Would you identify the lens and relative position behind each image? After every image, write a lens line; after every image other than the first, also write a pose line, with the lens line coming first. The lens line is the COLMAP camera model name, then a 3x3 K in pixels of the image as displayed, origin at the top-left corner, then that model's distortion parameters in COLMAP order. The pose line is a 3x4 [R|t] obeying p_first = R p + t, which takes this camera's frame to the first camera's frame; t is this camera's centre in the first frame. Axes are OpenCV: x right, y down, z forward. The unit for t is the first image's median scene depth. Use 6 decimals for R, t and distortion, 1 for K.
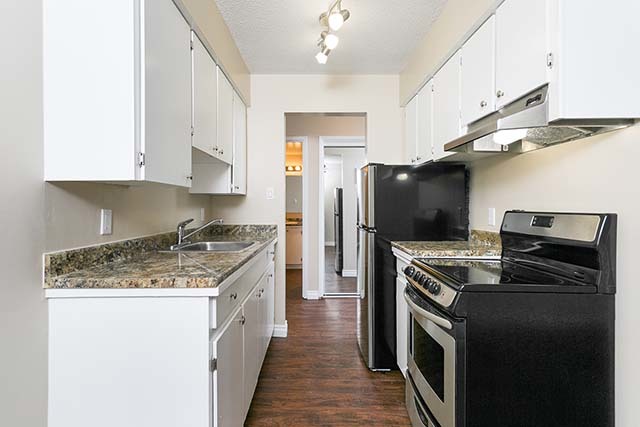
lens RADIAL K [[309.3, 0, 320.9], [0, 309.3, 209.3], [0, 0, 1]] dist [0.004307, 0.000511]
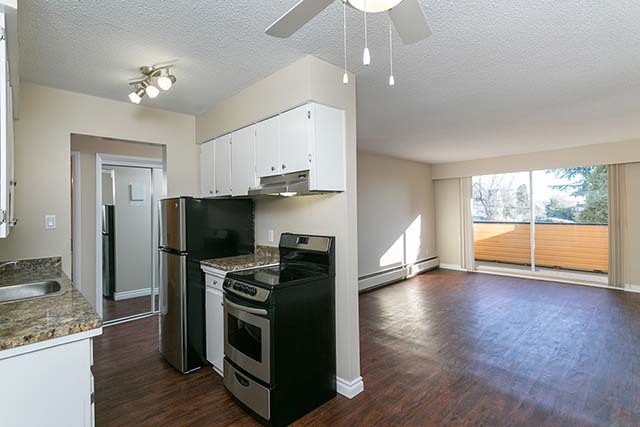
lens RADIAL K [[309.3, 0, 320.1], [0, 309.3, 209.8], [0, 0, 1]] dist [0.004307, 0.000511]
pose [[0.715151, -0.008761, 0.698915, -0.343522], [0.017386, 0.999835, -0.005257, -0.099700], [-0.698754, 0.015911, 0.715185, -0.244679]]
